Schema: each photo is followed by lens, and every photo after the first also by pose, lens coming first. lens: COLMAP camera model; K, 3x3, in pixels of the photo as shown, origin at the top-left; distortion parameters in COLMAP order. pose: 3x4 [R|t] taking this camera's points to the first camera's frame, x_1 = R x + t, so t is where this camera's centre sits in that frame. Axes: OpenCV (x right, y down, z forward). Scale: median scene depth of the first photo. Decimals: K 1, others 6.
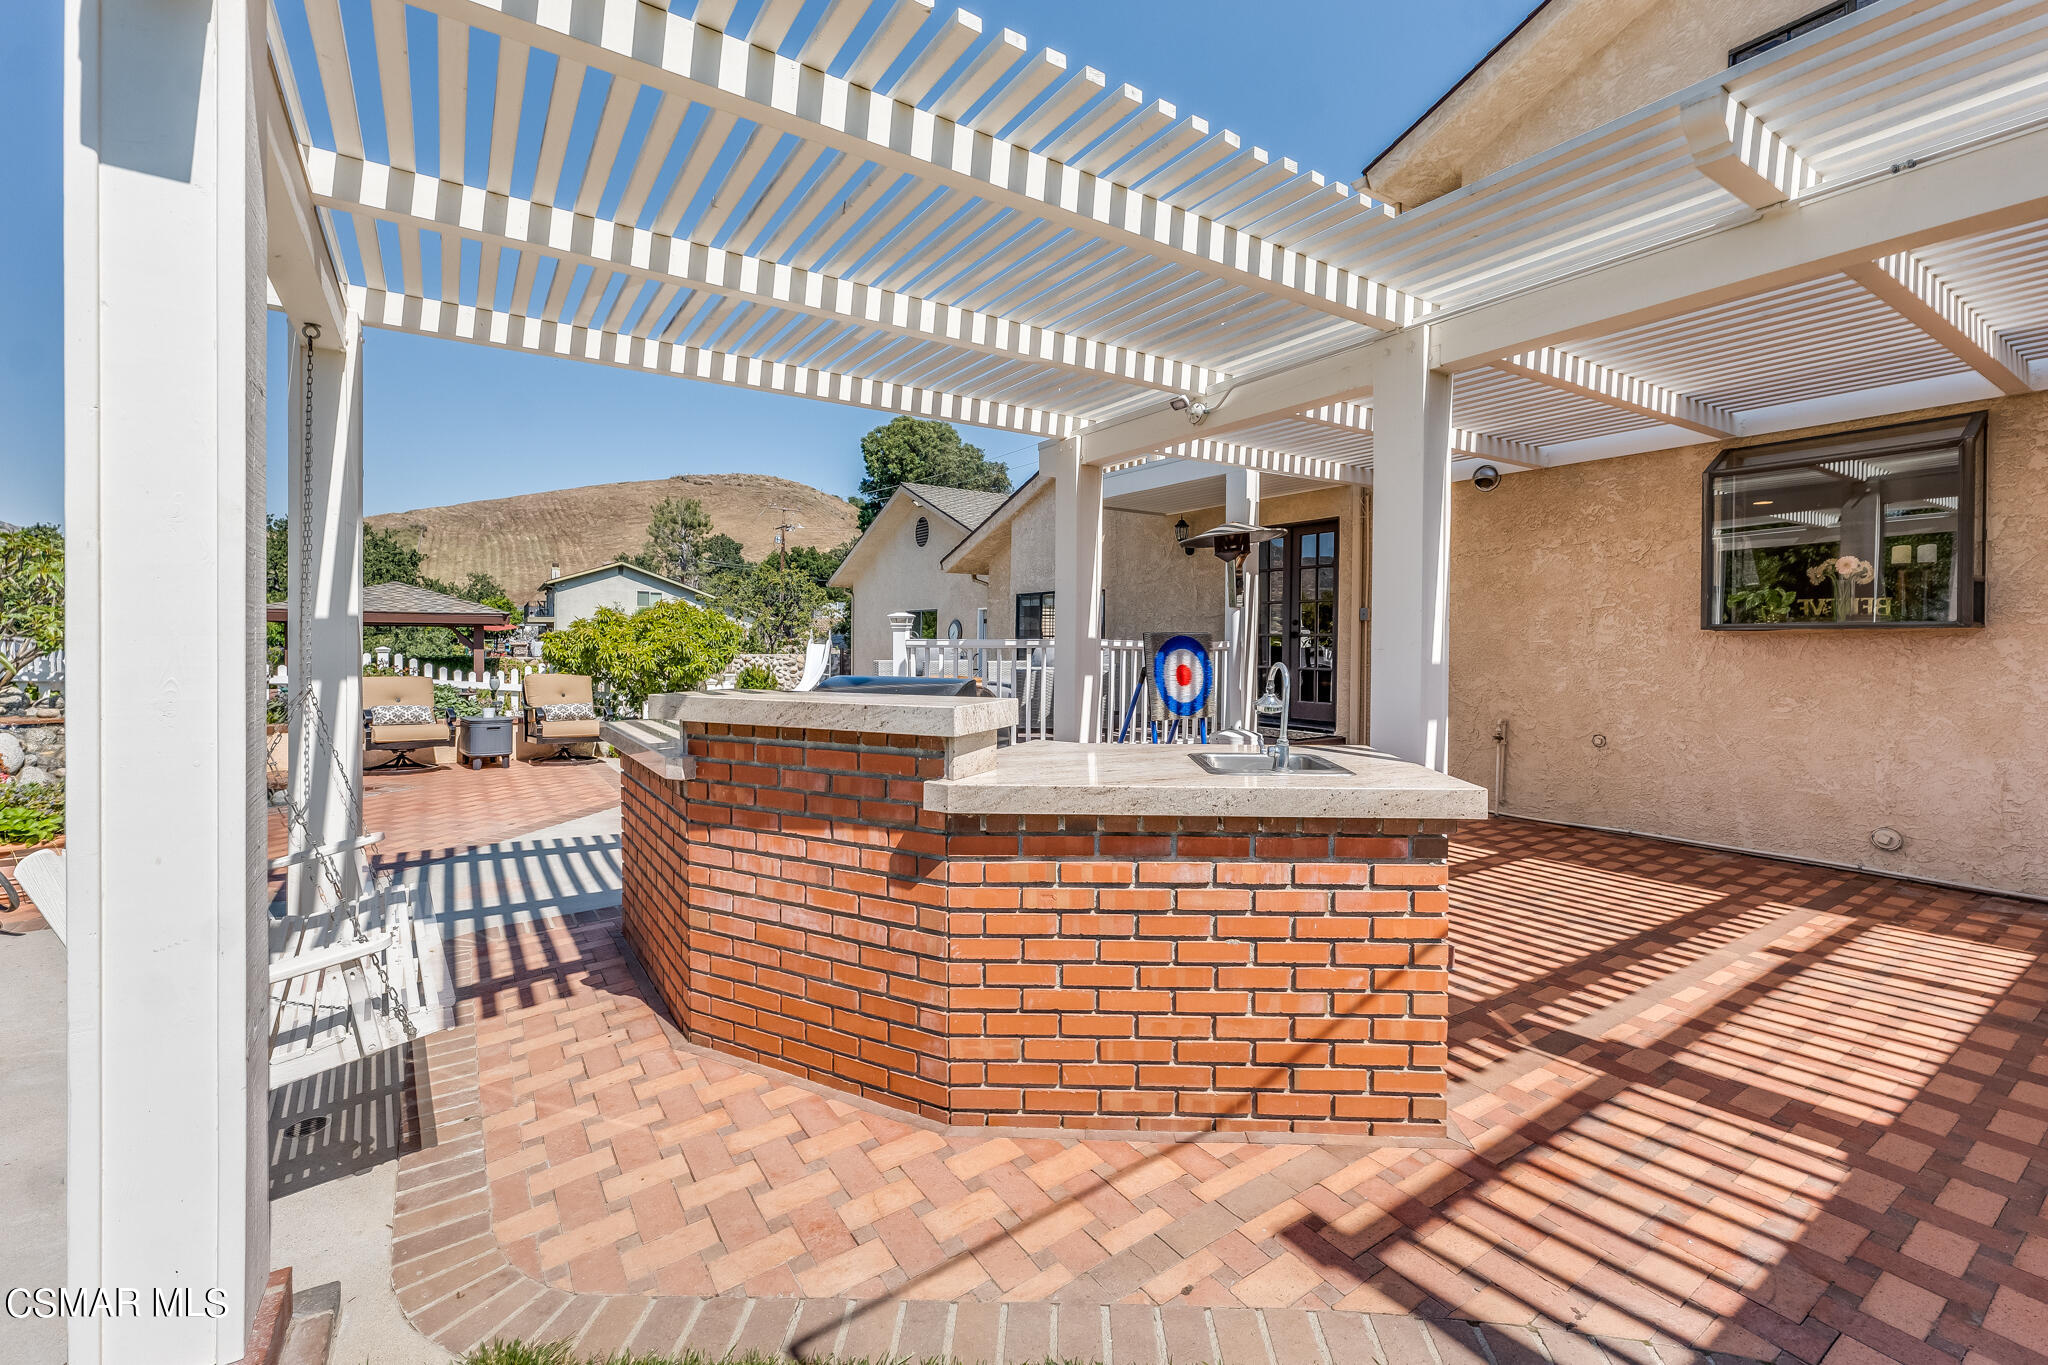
lens RADIAL K [[864.2, 0, 1015.3], [0, 864.2, 648.6], [0, 0, 1]] dist [0.002397, 0.000816]
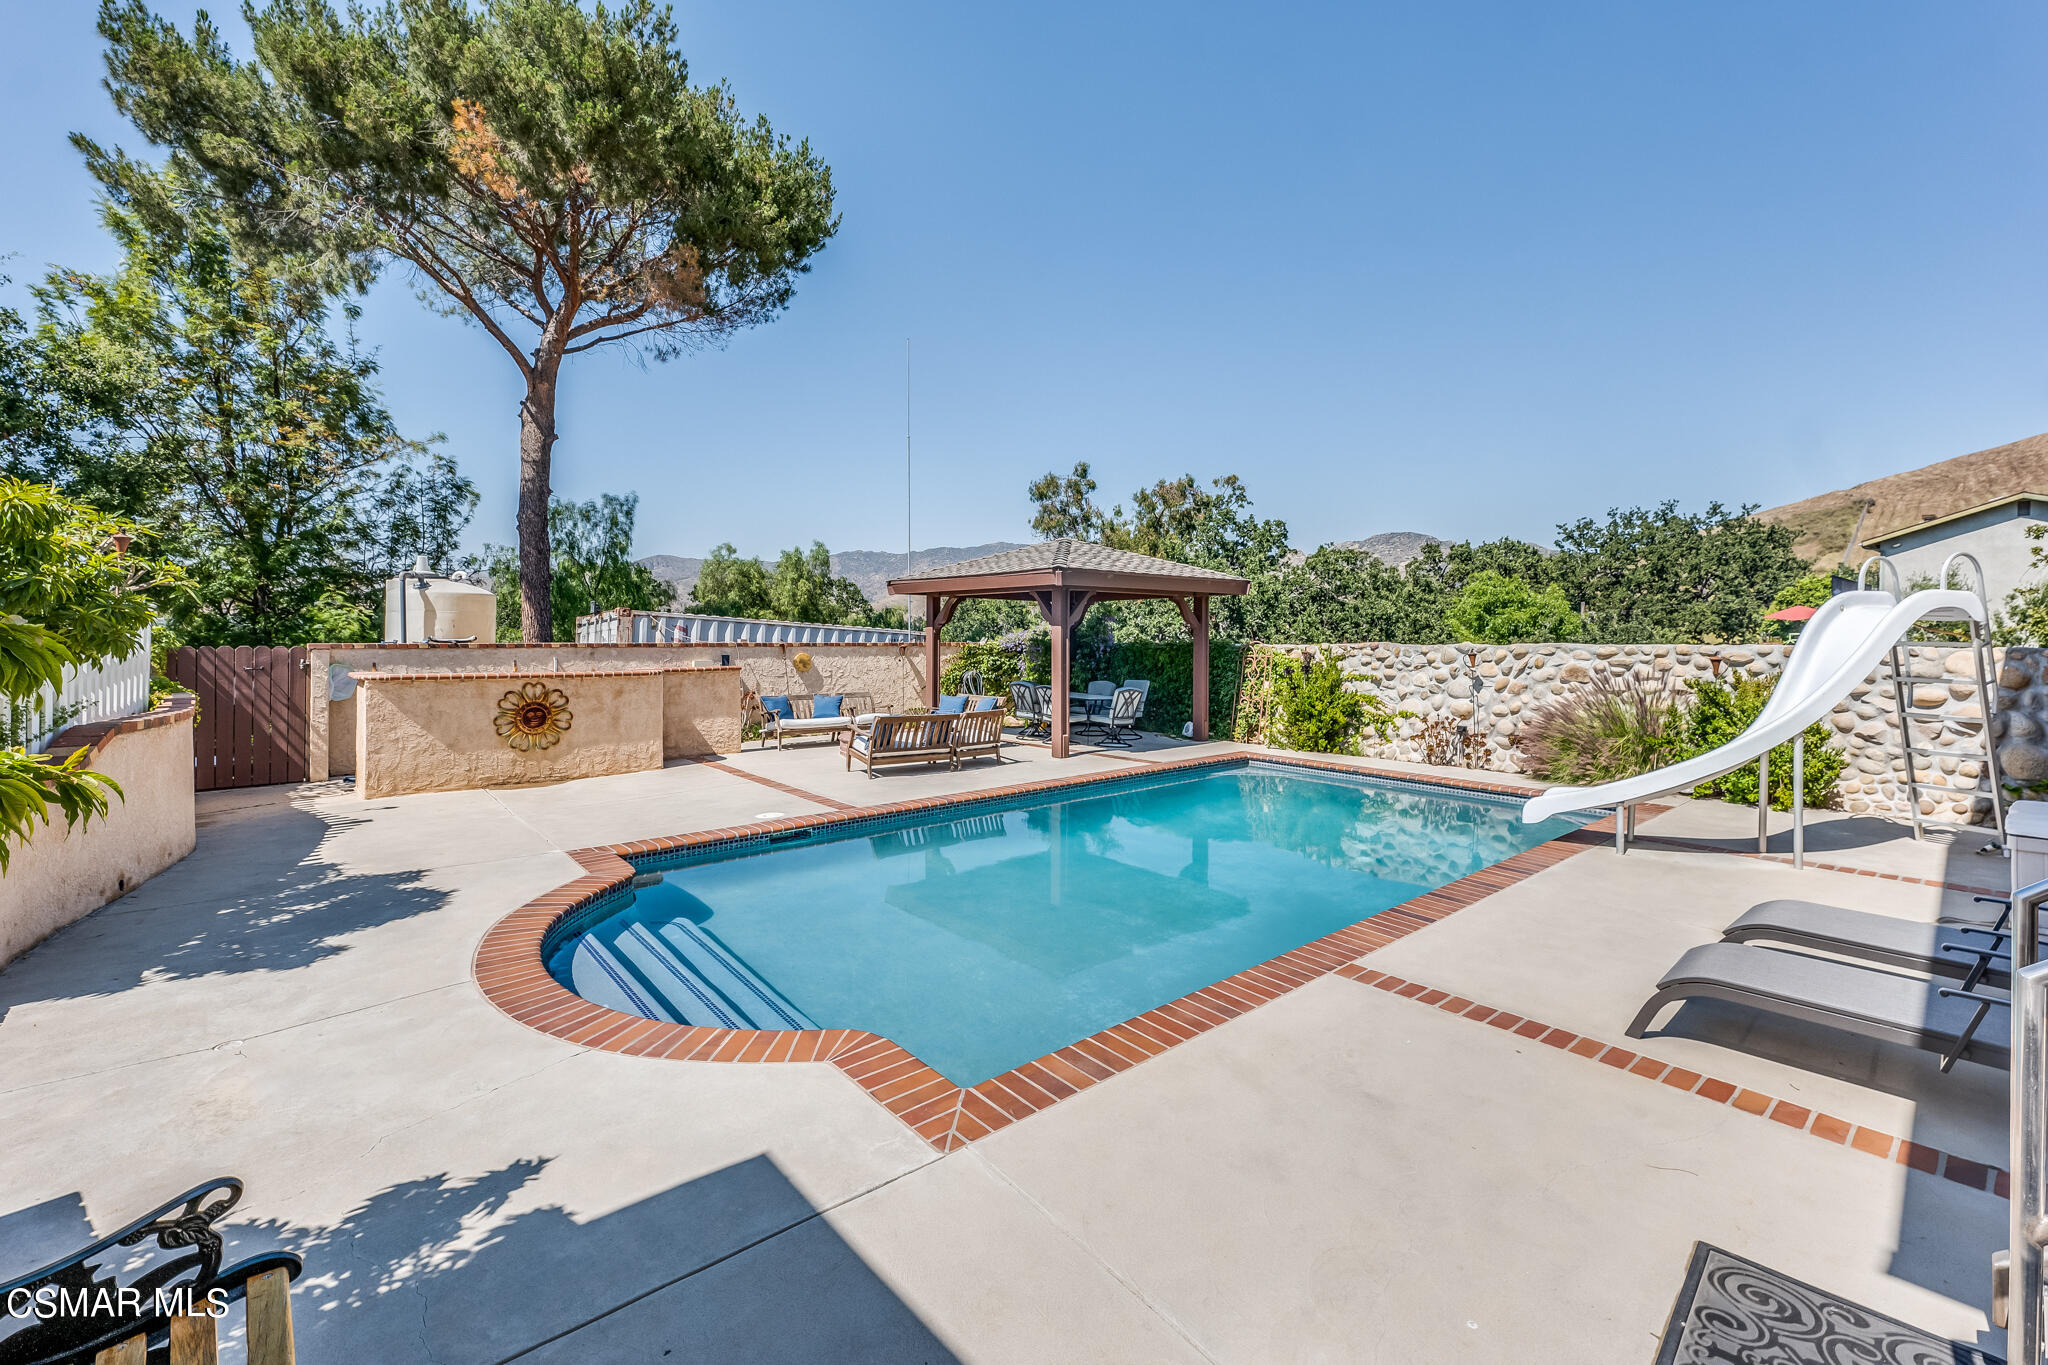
lens RADIAL K [[864.2, 0, 1045.5], [0, 864.2, 636.9], [0, 0, 1]] dist [0.002397, 0.000816]
pose [[0.158156, -0.003351, -0.987408, 0.001366], [-0.012101, 0.999913, -0.005331, 0.002729], [0.987340, 0.012792, 0.158102, 0.178428]]
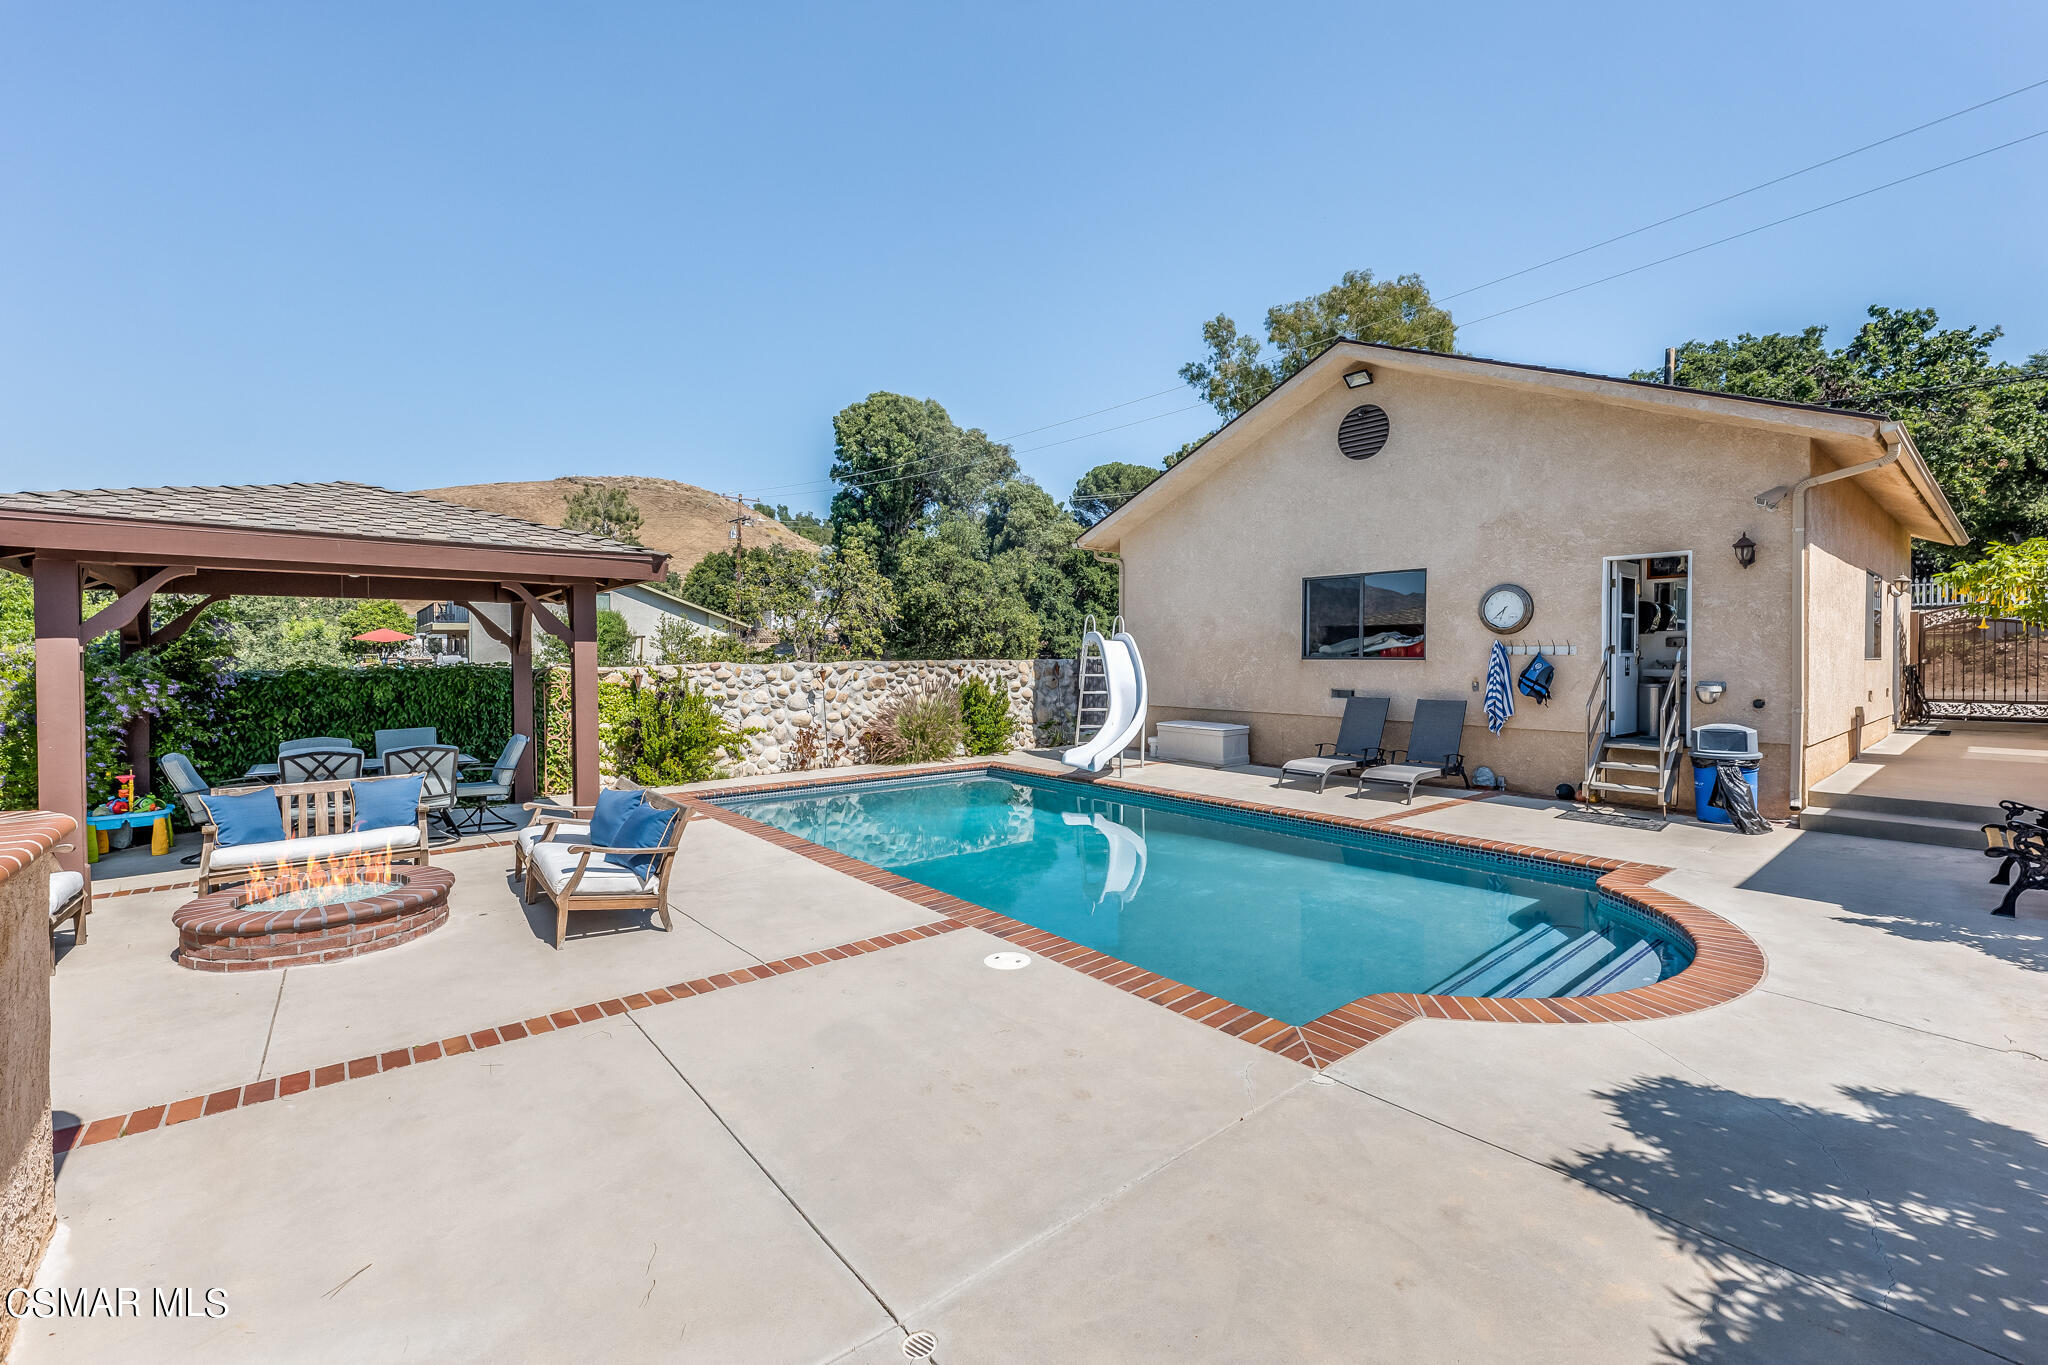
lens RADIAL K [[855.3, 0, 1013.1], [0, 855.3, 671.7], [0, 0, 1]] dist [0.002674, -0.000337]
pose [[0.991884, -0.010868, 0.126677, -0.095923], [0.009723, 0.999906, 0.009652, 0.002882], [-0.126770, -0.008342, 0.991897, 0.114064]]
